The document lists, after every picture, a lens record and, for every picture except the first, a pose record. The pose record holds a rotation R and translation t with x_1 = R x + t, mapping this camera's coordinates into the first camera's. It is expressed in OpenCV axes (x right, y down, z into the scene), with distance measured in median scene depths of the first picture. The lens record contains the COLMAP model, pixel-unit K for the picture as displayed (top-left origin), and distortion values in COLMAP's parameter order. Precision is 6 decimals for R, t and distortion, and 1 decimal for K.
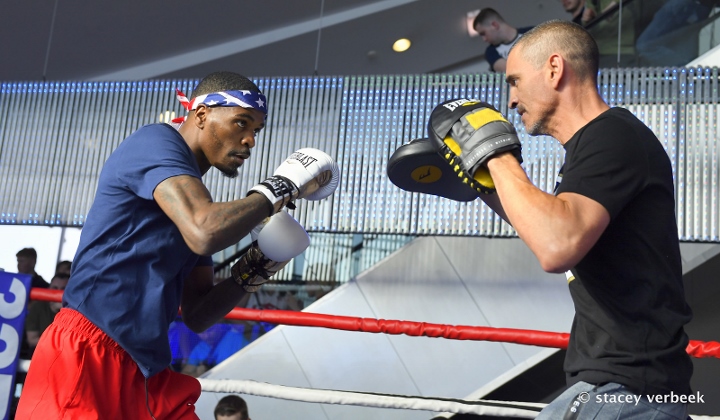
lens RADIAL K [[1126.9, 0, 375.8], [0, 1126.9, 166.5], [0, 0, 1]] dist [0.262849, 0.000000]
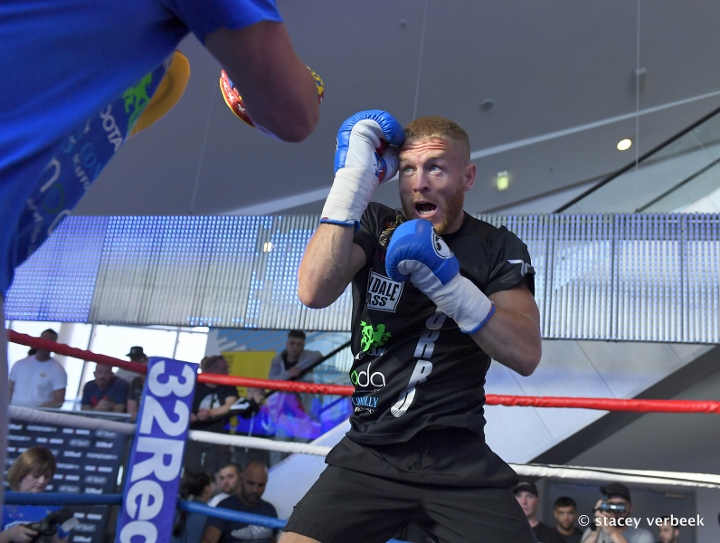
lens RADIAL K [[832.8, 0, 369.5], [0, 832.8, 246.7], [0, 0, 1]] dist [0.006882, 0.000000]
pose [[0.998672, 0.016784, 0.048703, -0.147400], [-0.014706, 0.998979, -0.042724, -0.000087], [-0.049370, 0.041951, 0.997899, 0.047685]]
